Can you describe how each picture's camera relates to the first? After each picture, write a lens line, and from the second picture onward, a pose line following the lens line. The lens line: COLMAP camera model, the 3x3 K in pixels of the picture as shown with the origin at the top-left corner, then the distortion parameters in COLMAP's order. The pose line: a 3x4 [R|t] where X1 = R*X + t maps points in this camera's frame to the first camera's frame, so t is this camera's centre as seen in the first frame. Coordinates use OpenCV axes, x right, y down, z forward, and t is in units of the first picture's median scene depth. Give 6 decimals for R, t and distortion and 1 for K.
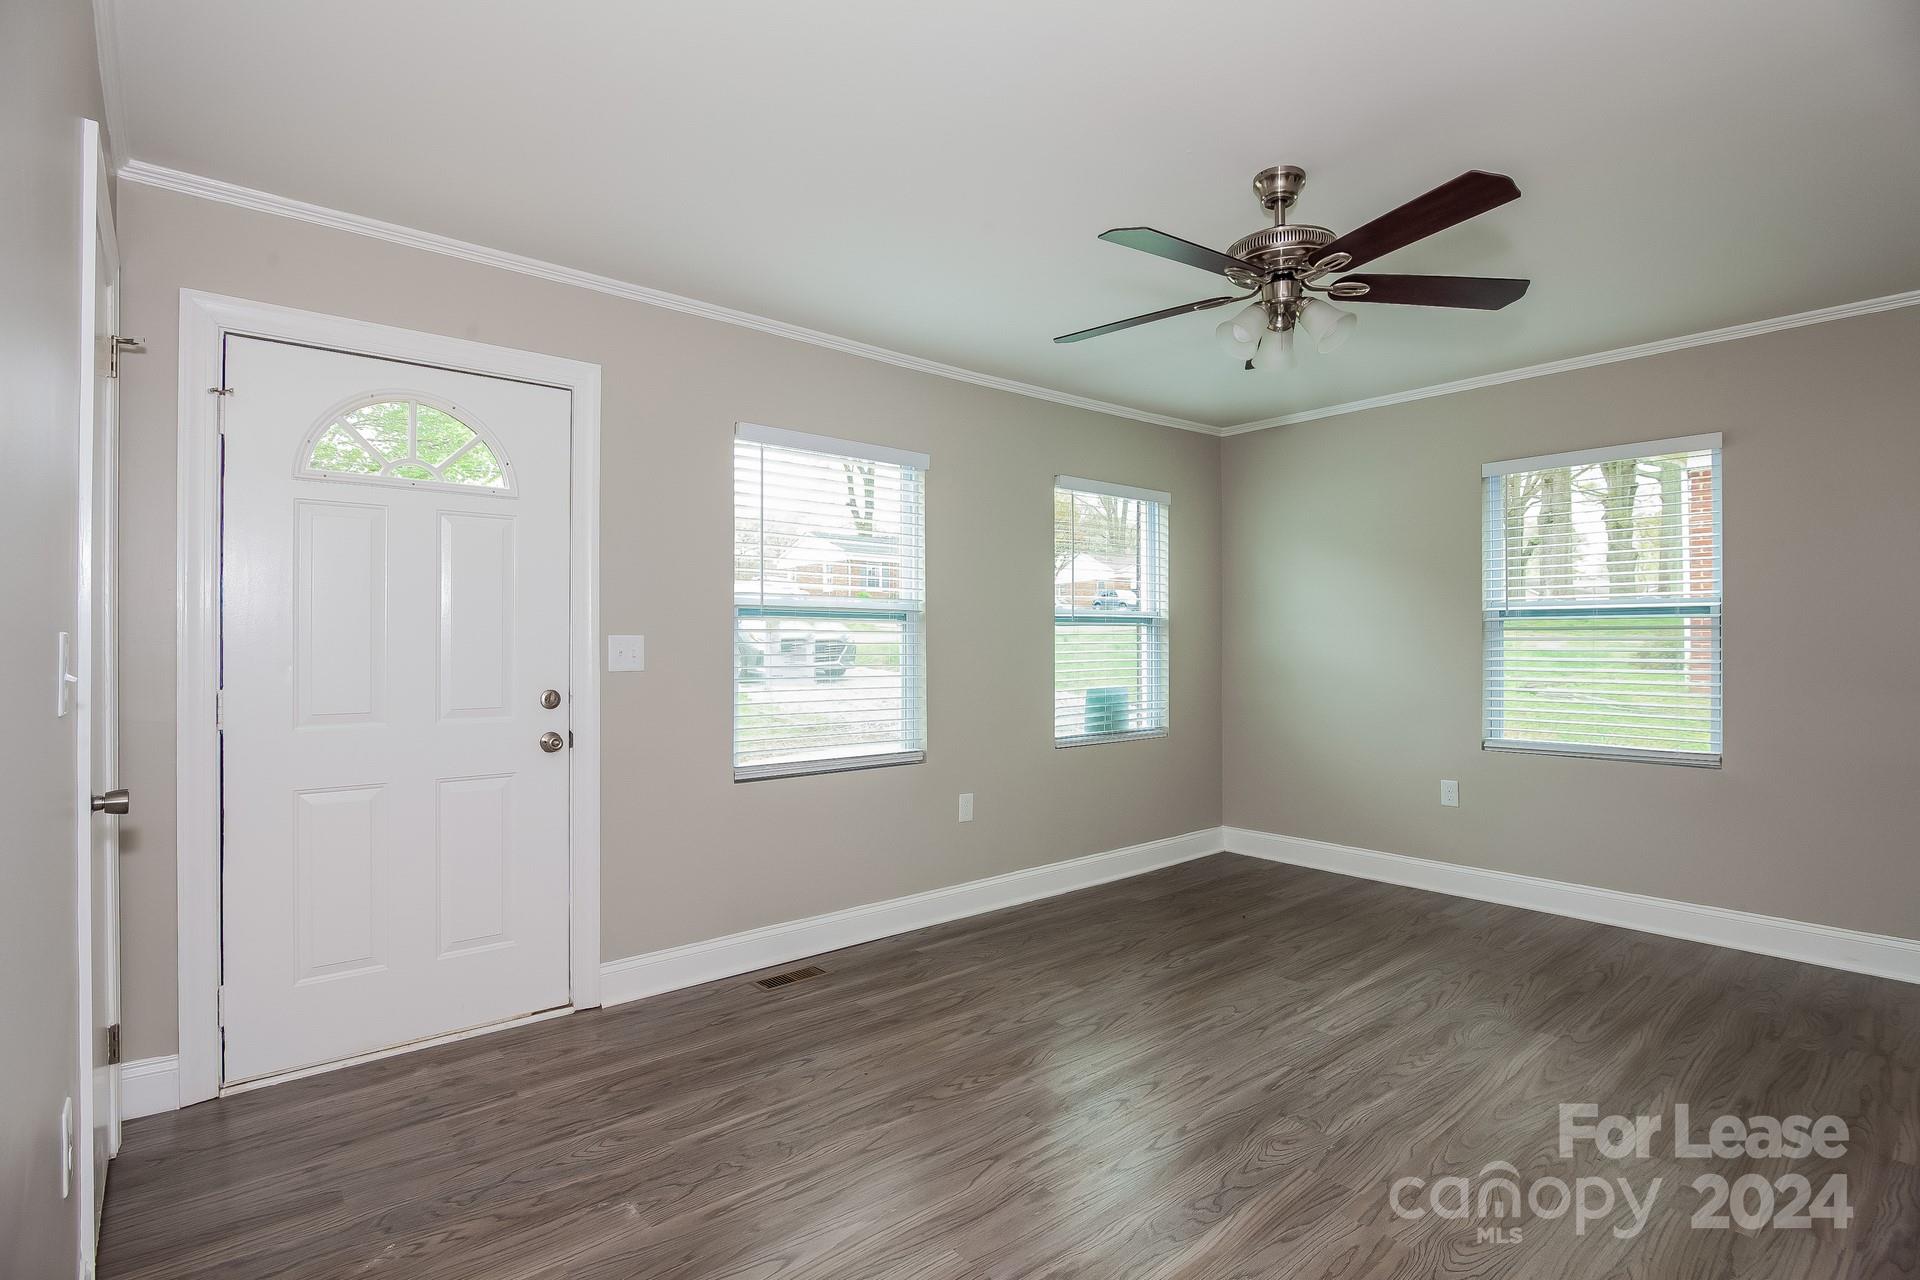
lens RADIAL K [[938.0, 0, 960.0], [0, 938.0, 640.0], [0, 0, 1]] dist [-0.019254, 0.000238]
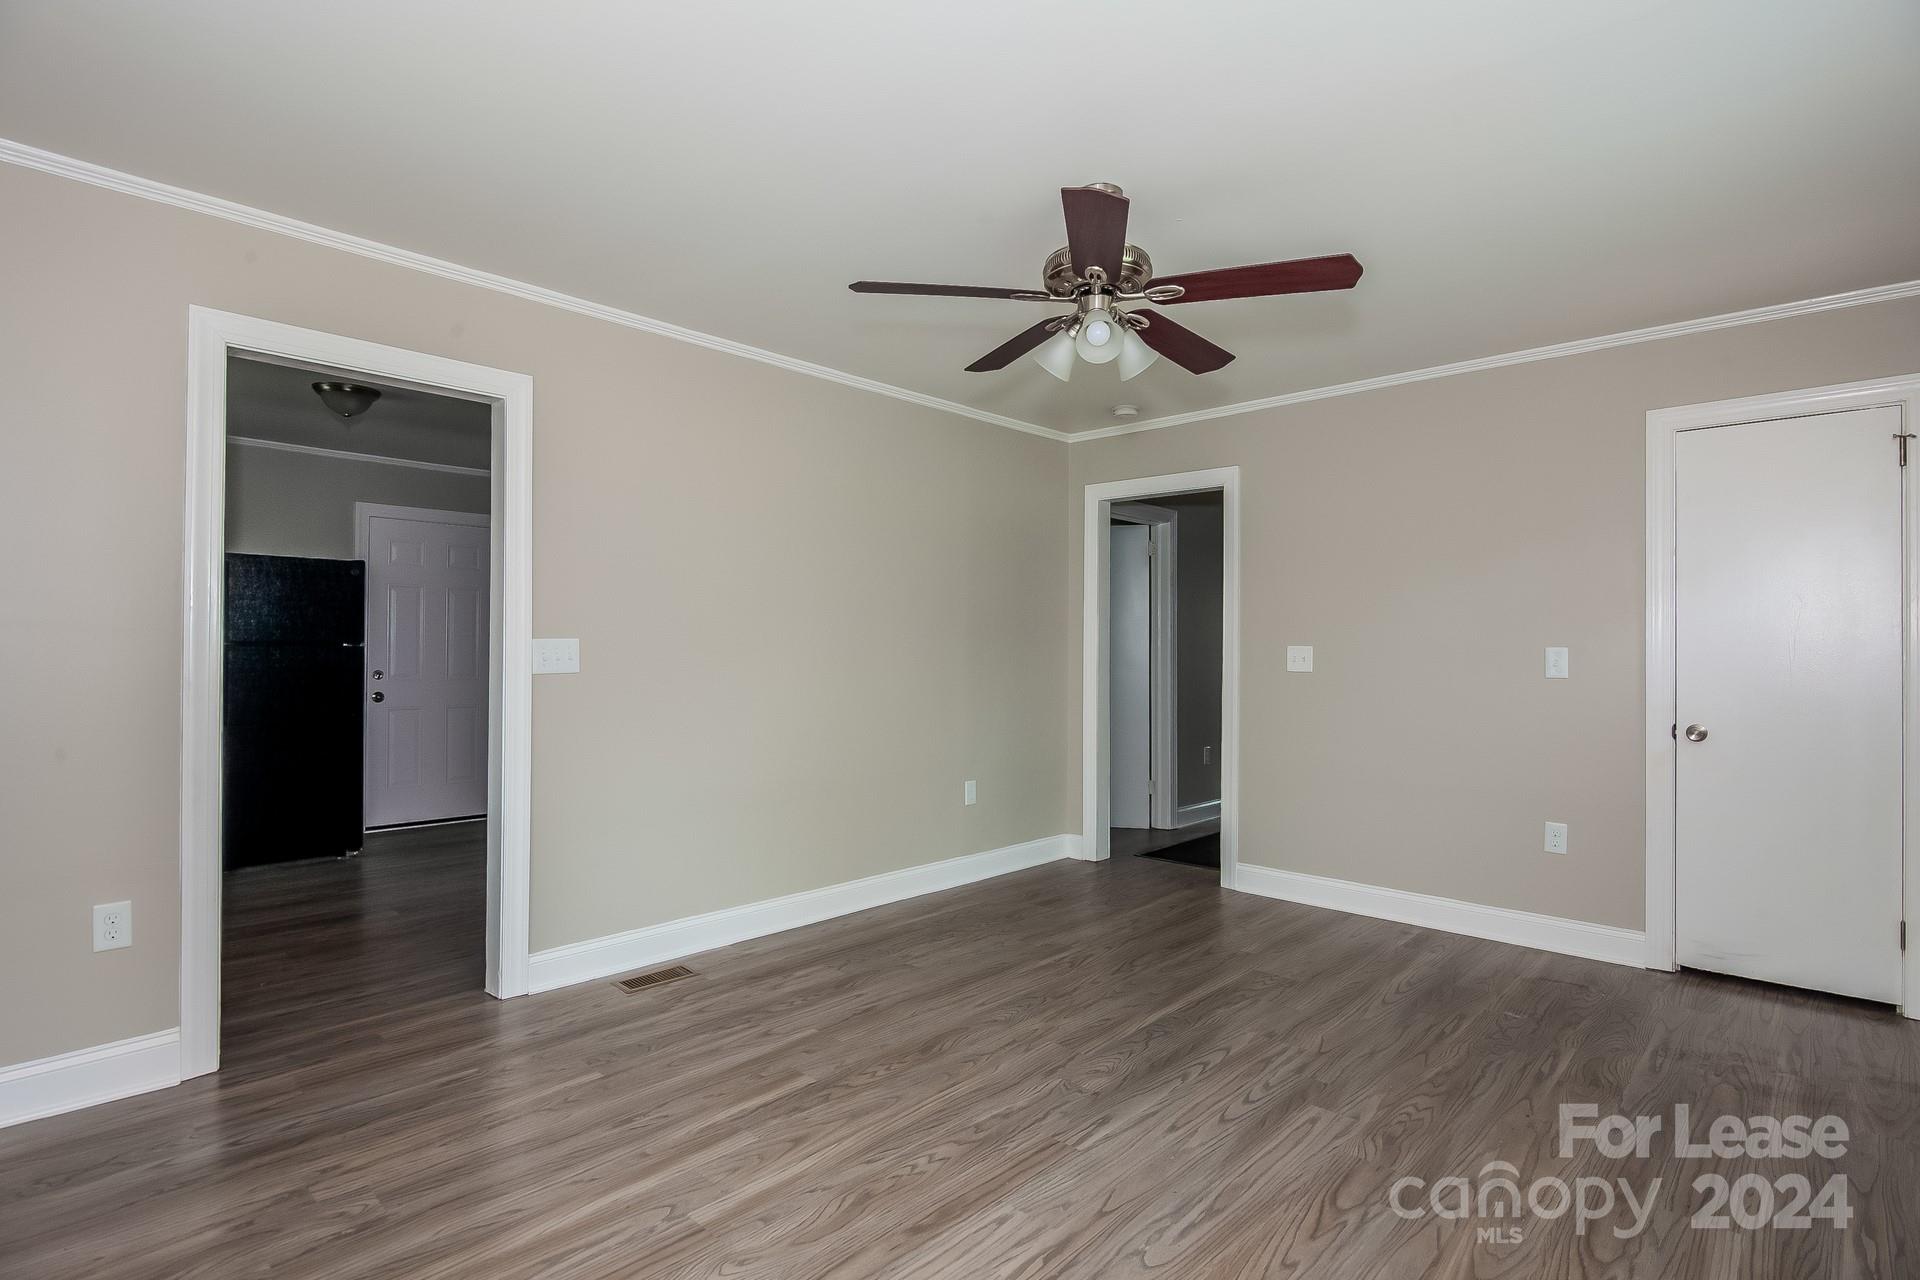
lens RADIAL K [[938.0, 0, 960.0], [0, 938.0, 640.0], [0, 0, 1]] dist [-0.019254, 0.000238]
pose [[-0.993421, -0.004047, -0.114451, 0.483152], [-0.002653, 0.999920, -0.012330, 0.005374], [0.114492, -0.011945, -0.993352, 1.585020]]
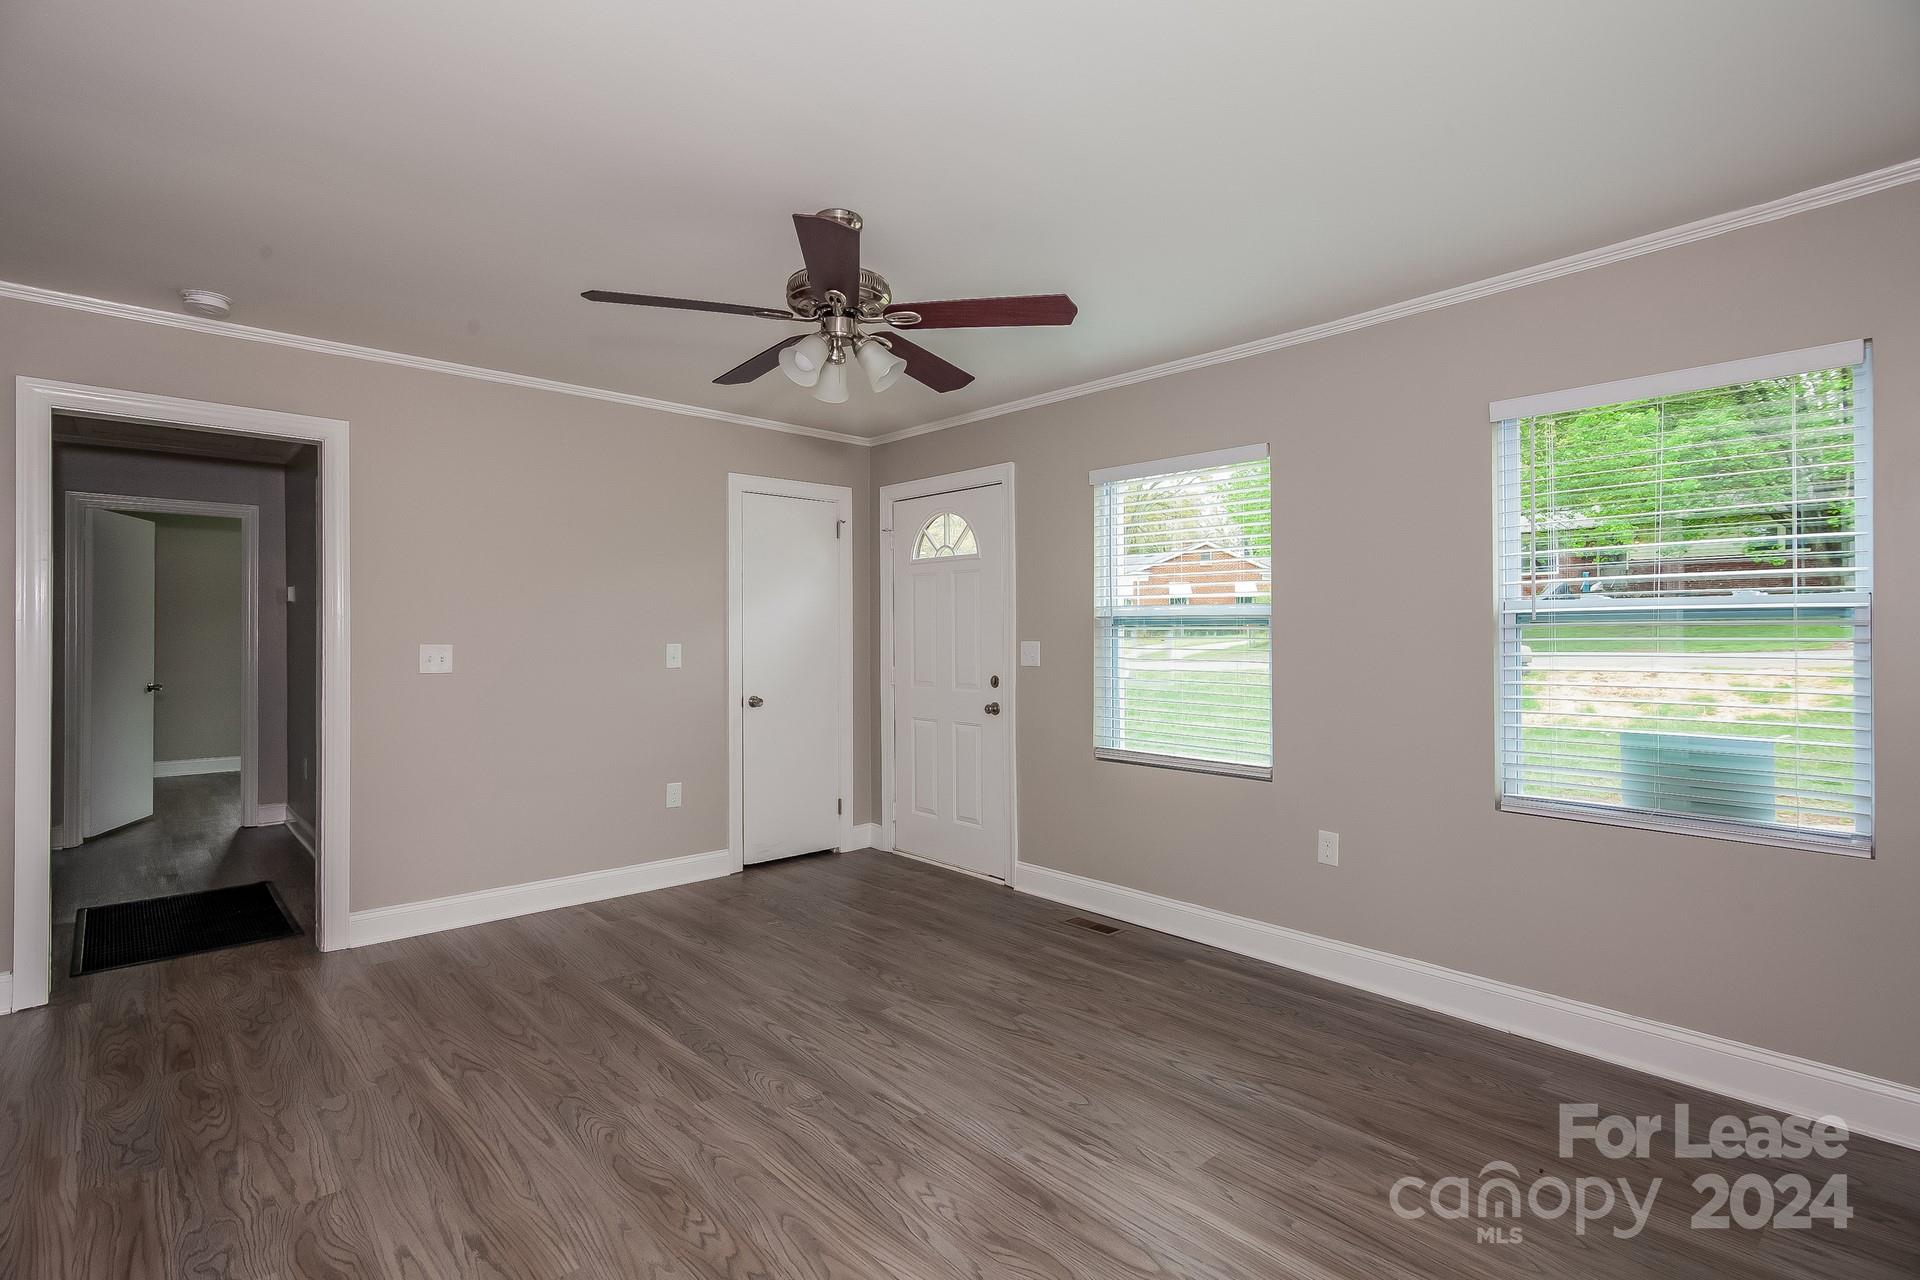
lens RADIAL K [[920.5, 0, 953.6], [0, 920.5, 633.4], [0, 0, 1]] dist [0.003193, 0.000213]
pose [[0.030153, 0.001588, -0.999544, 1.102054], [0.002716, 0.999995, 0.001671, -0.020426], [0.999542, -0.002765, 0.030148, 0.866410]]
